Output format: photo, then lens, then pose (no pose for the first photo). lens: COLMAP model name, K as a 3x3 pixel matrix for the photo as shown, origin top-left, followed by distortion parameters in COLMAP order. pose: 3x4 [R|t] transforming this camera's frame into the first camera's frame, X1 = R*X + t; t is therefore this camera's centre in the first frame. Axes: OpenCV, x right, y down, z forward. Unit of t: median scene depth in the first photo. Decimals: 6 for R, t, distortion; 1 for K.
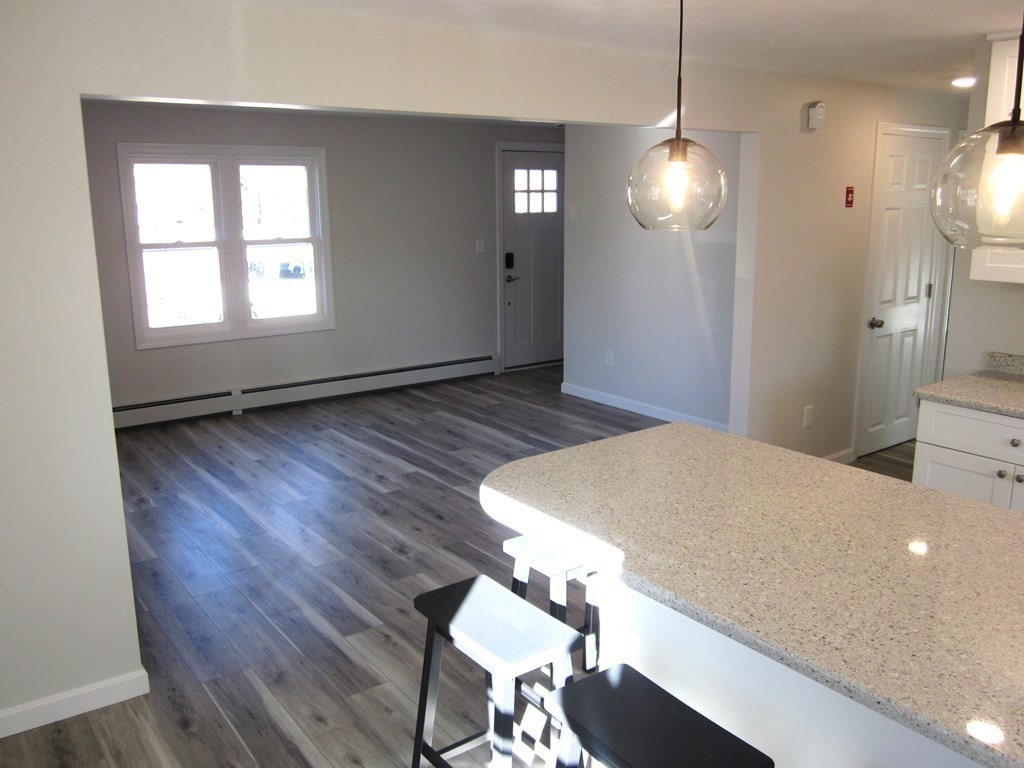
lens RADIAL K [[850.1, 0, 512.0], [0, 850.1, 384.0], [0, 0, 1]] dist [-0.037871, 0.000649]
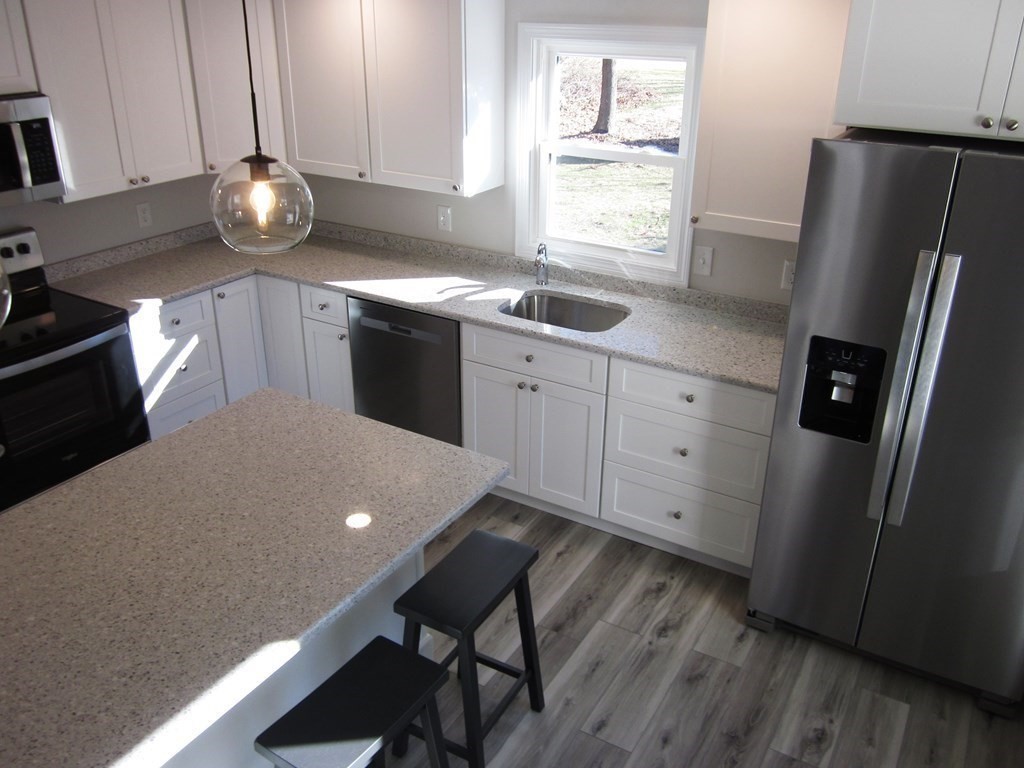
lens RADIAL K [[850.1, 0, 512.0], [0, 850.1, 384.0], [0, 0, 1]] dist [-0.037871, 0.000649]
pose [[-0.379215, -0.385303, 0.841271, -0.390113], [0.190598, 0.857156, 0.478493, -0.264023], [-0.905466, 0.341797, -0.251609, 0.504769]]
